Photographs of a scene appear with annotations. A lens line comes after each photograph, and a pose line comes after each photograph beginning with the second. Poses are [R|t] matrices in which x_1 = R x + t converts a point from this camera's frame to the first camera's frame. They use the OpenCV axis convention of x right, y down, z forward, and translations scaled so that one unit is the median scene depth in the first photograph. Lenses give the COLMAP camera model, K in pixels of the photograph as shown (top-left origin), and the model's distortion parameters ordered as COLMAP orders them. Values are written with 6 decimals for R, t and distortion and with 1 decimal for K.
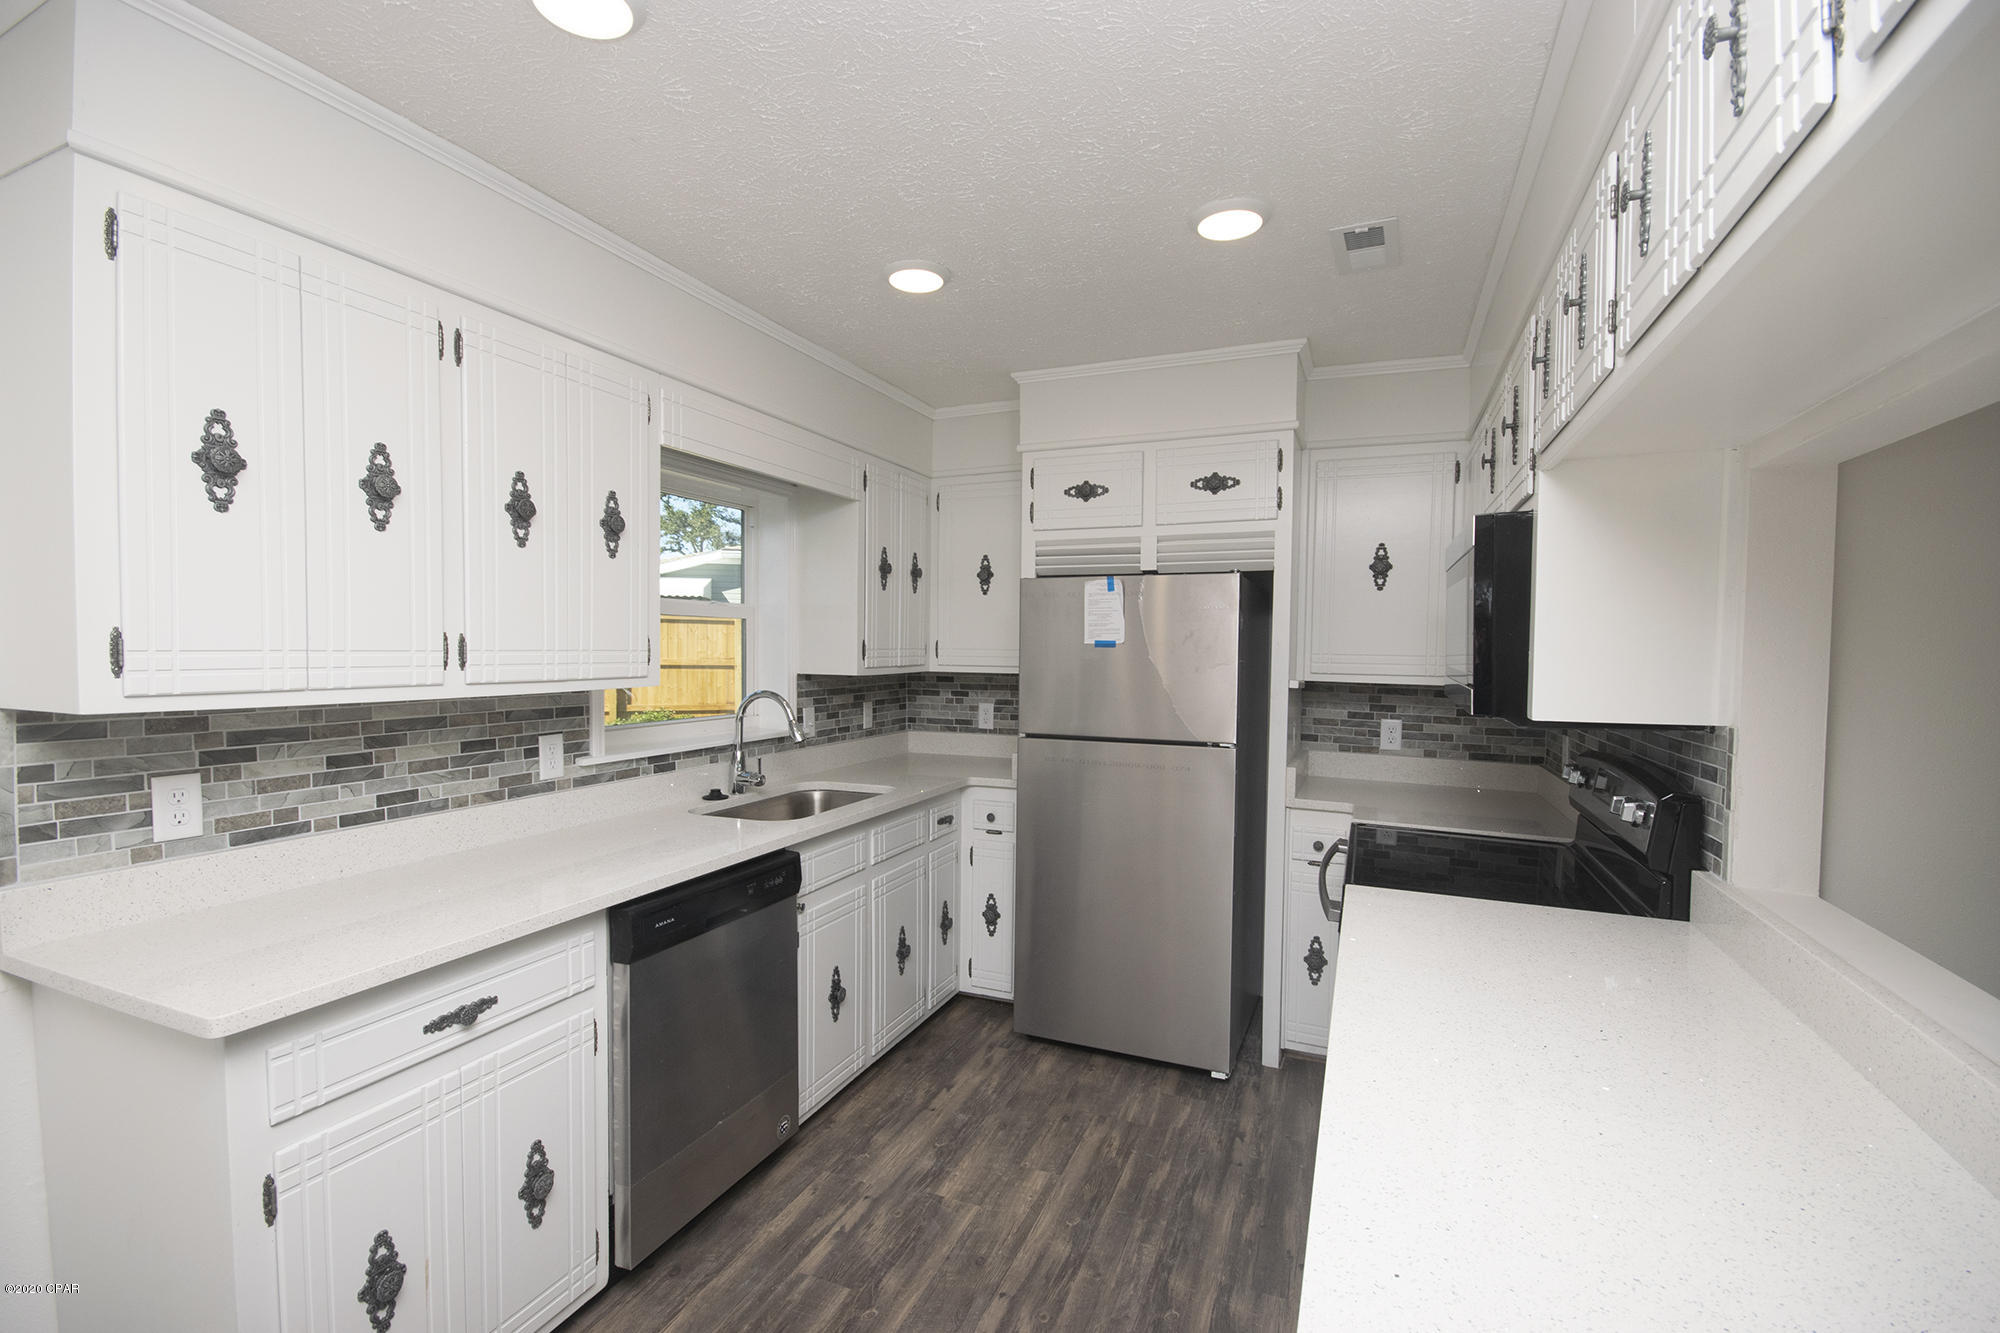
lens RADIAL K [[880.2, 0, 994.6], [0, 880.2, 679.1], [0, 0, 1]] dist [0.004039, -0.006534]
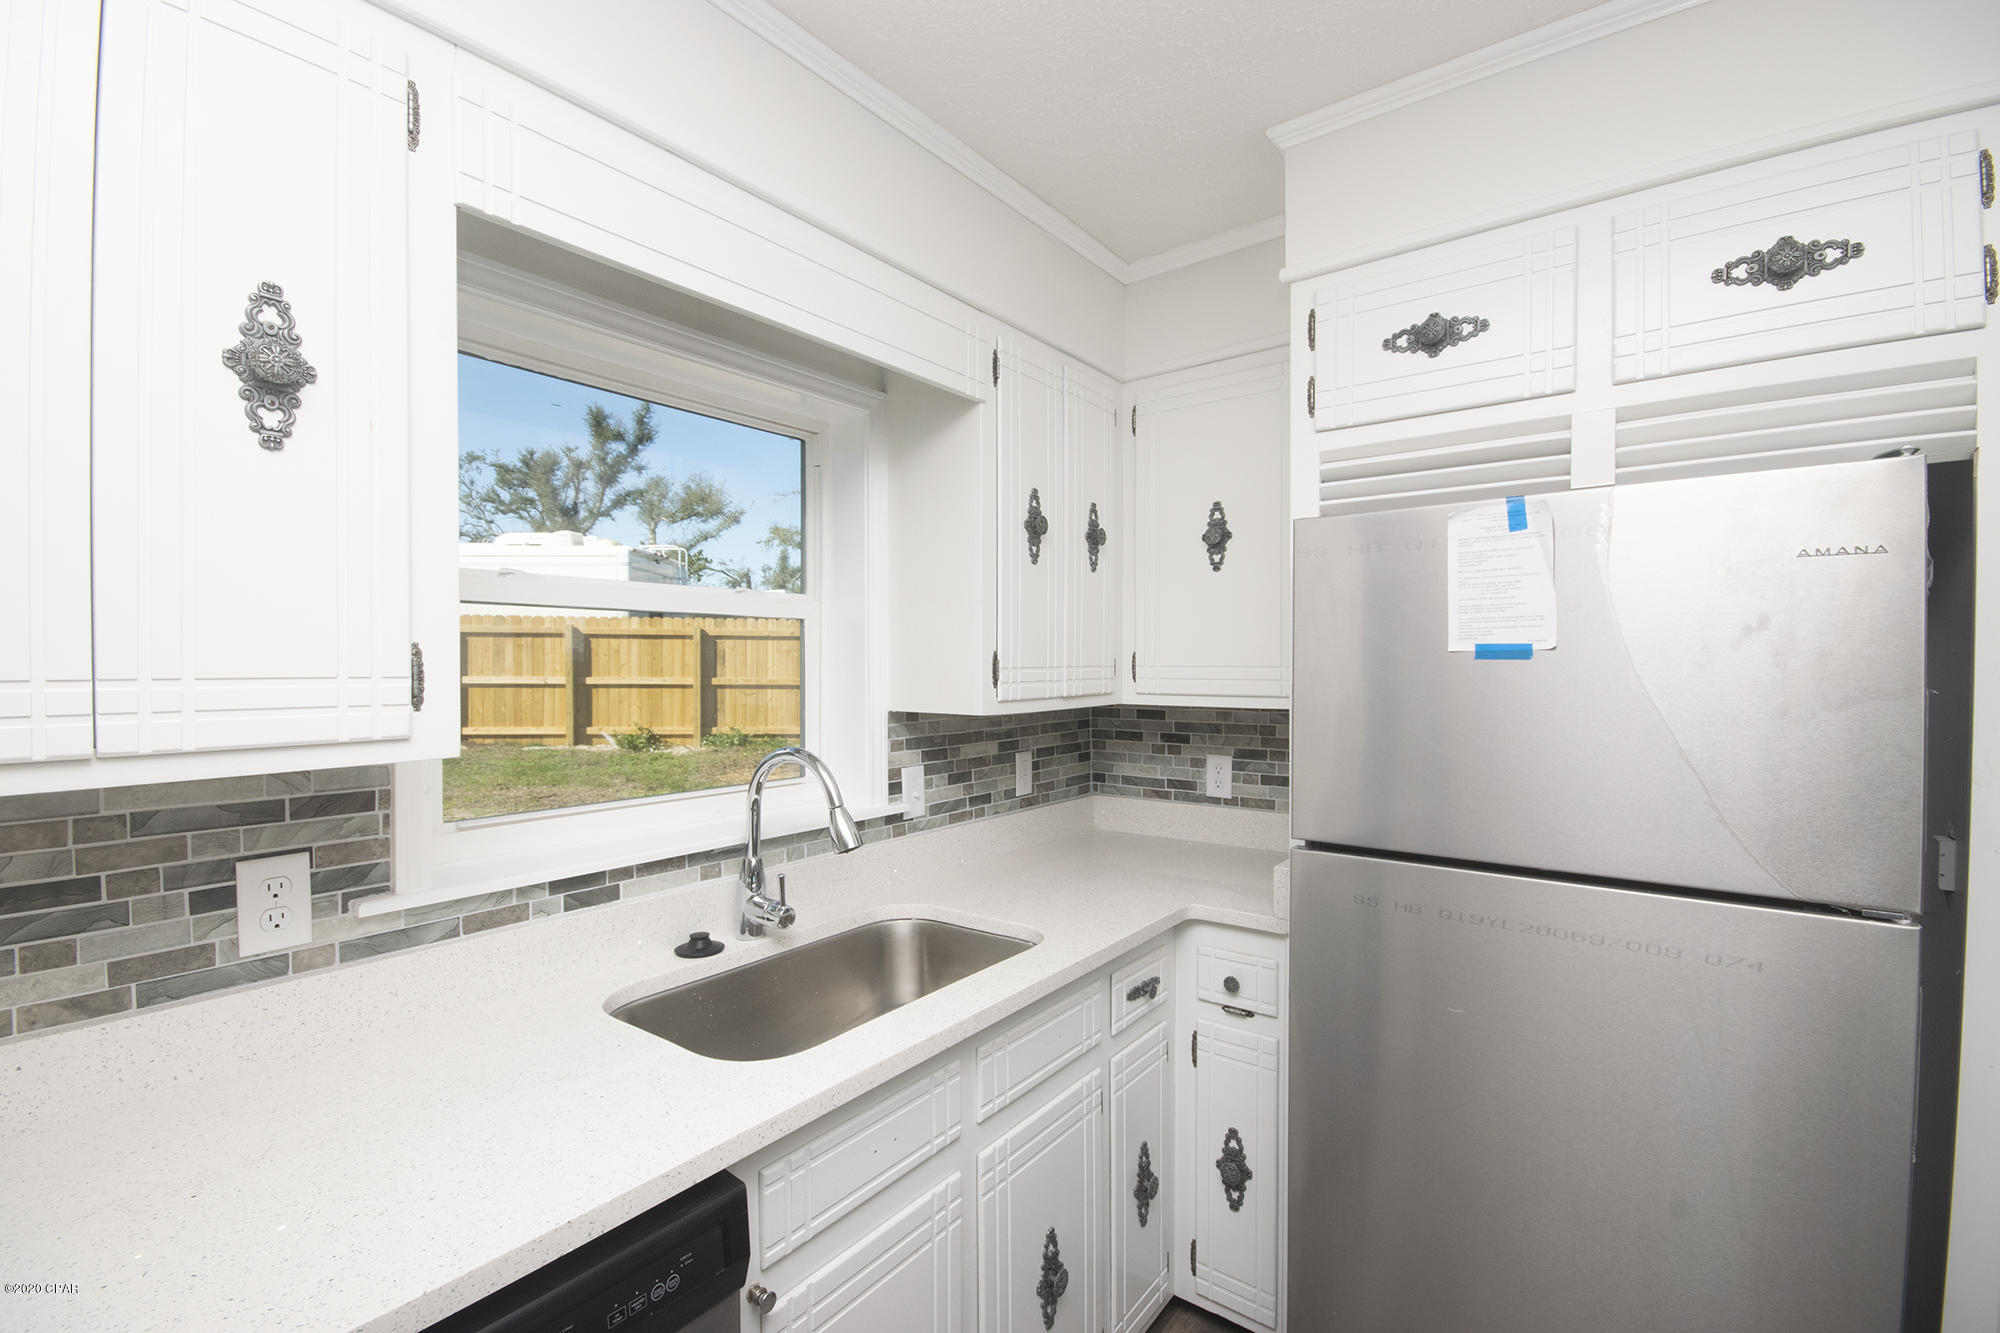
lens RADIAL K [[880.2, 0, 995.8], [0, 880.2, 676.7], [0, 0, 1]] dist [0.004039, -0.006534]
pose [[0.968533, -0.006555, -0.248798, -0.009978], [0.000968, 0.999745, -0.022574, -0.017556], [0.248883, 0.021623, 0.968292, 0.508025]]
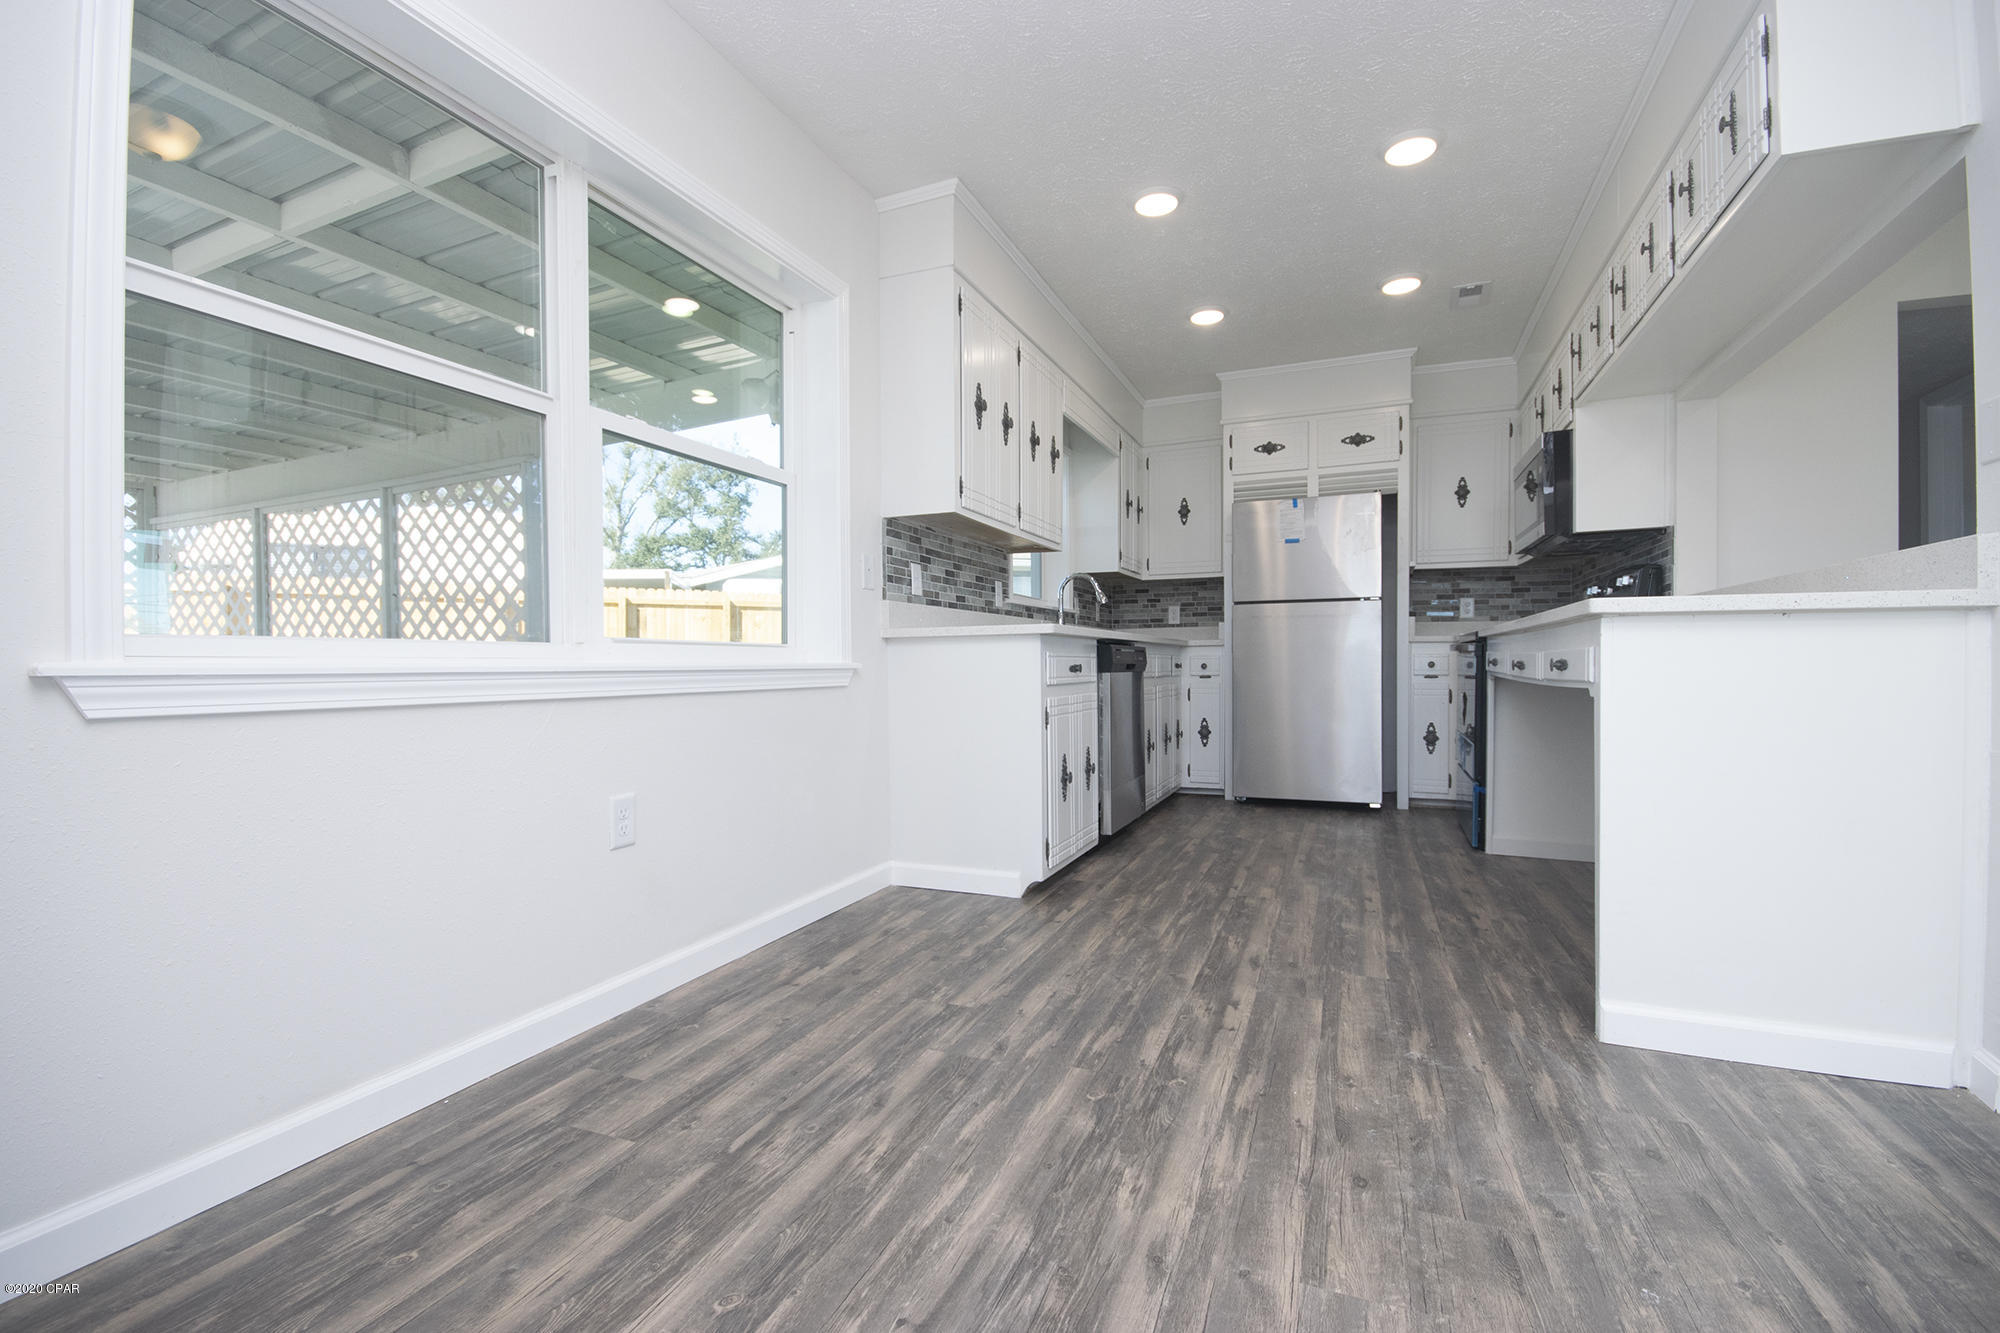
lens RADIAL K [[880.2, 0, 995.1], [0, 880.2, 675.6], [0, 0, 1]] dist [0.004039, -0.006534]
pose [[0.999855, -0.015645, 0.006711, -0.418042], [0.015811, 0.999552, -0.025400, 0.231133], [-0.006311, 0.025503, 0.999655, -0.565010]]
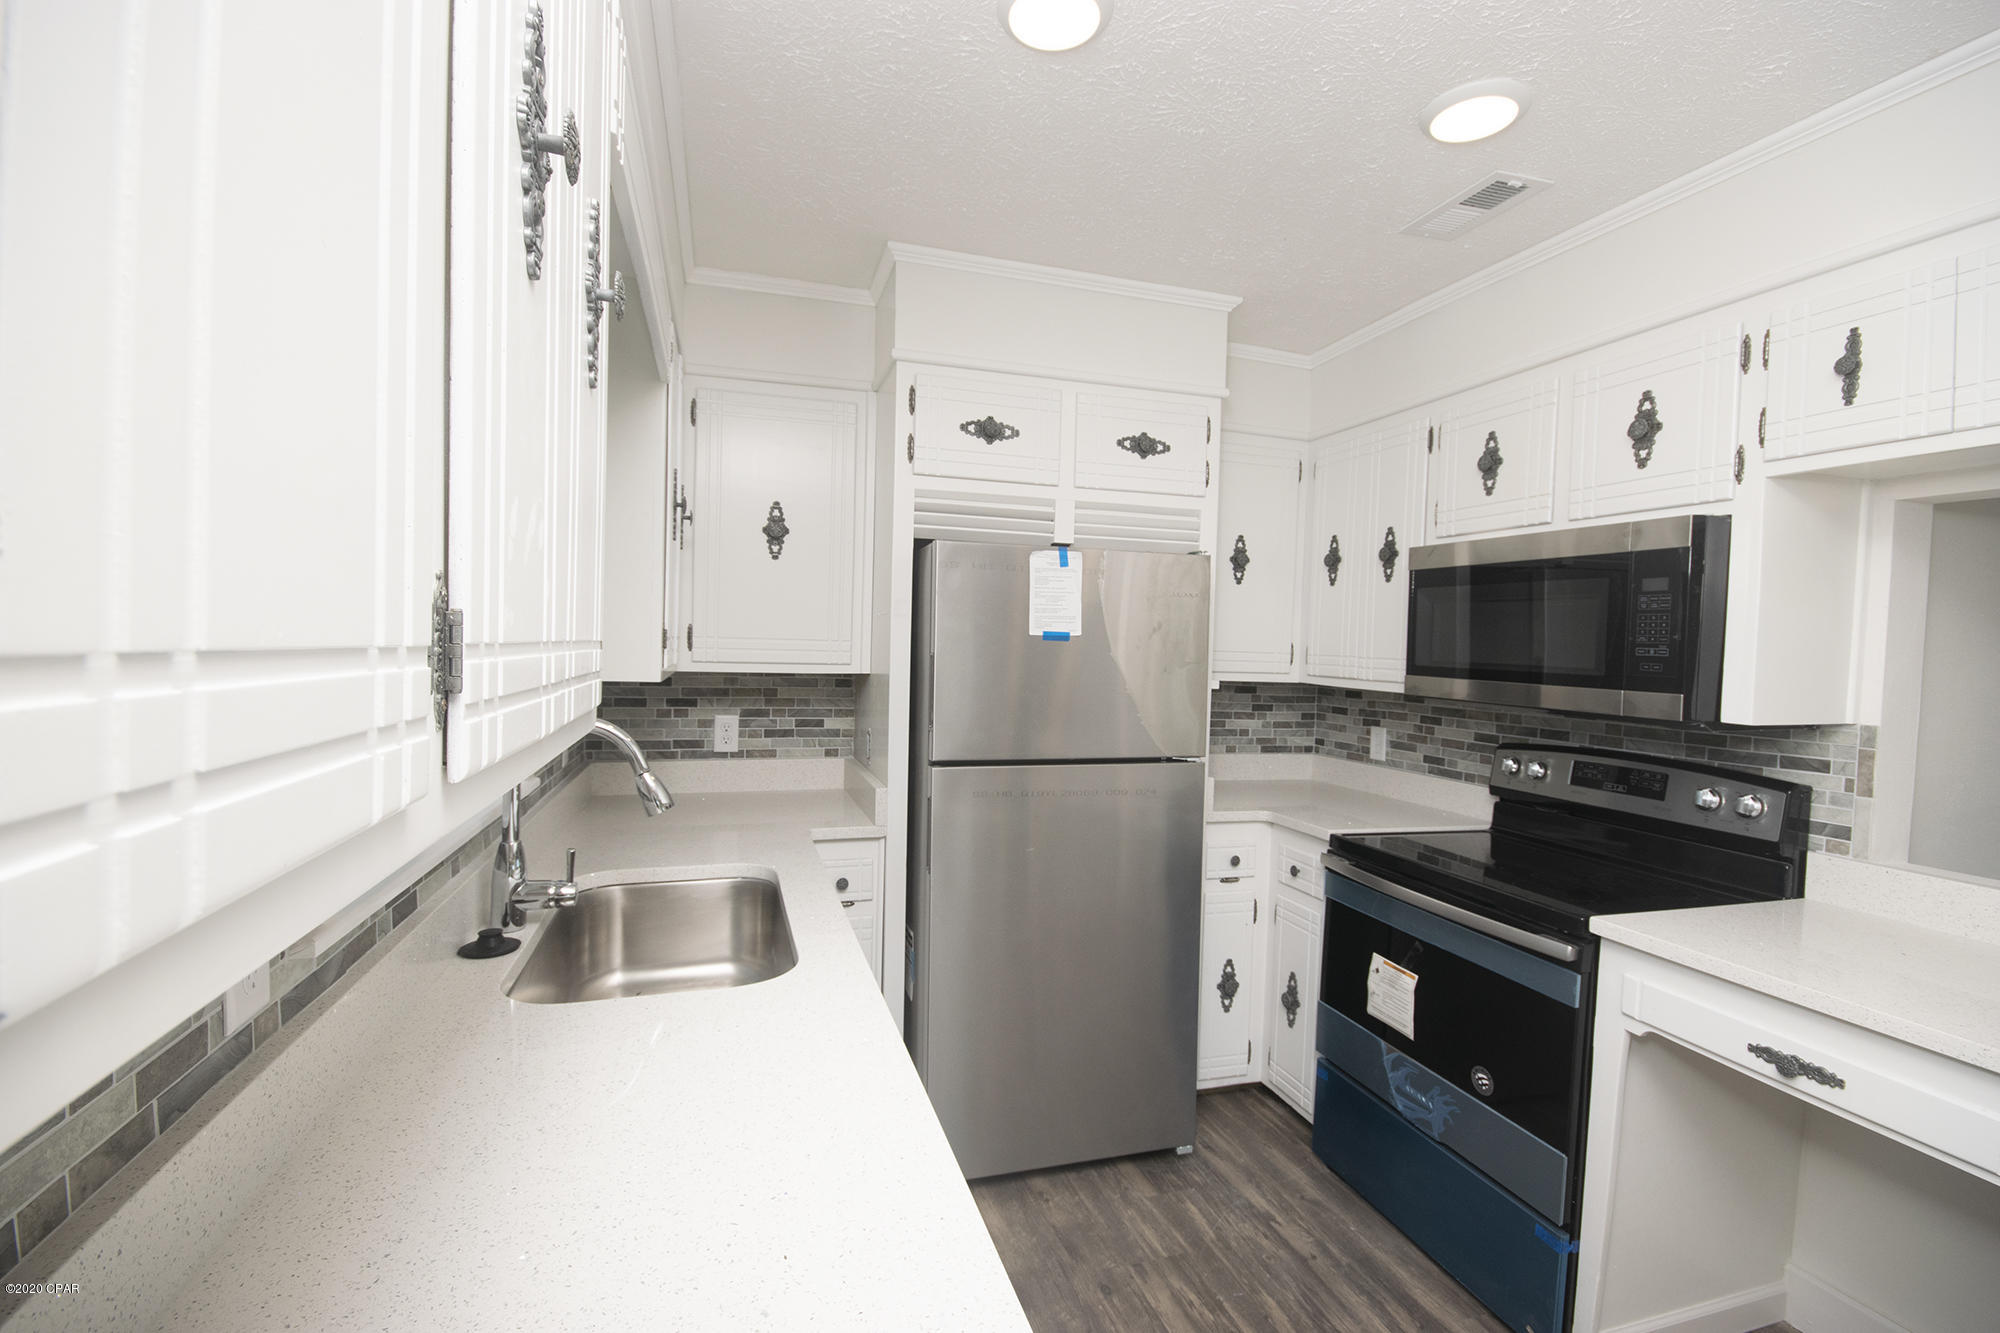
lens RADIAL K [[880.2, 0, 993.7], [0, 880.2, 679.0], [0, 0, 1]] dist [0.004039, -0.006534]
pose [[0.767485, -0.016143, 0.640864, -0.397136], [0.005896, 0.999818, 0.018125, -0.017084], [-0.641040, -0.010133, 0.767441, 0.448267]]
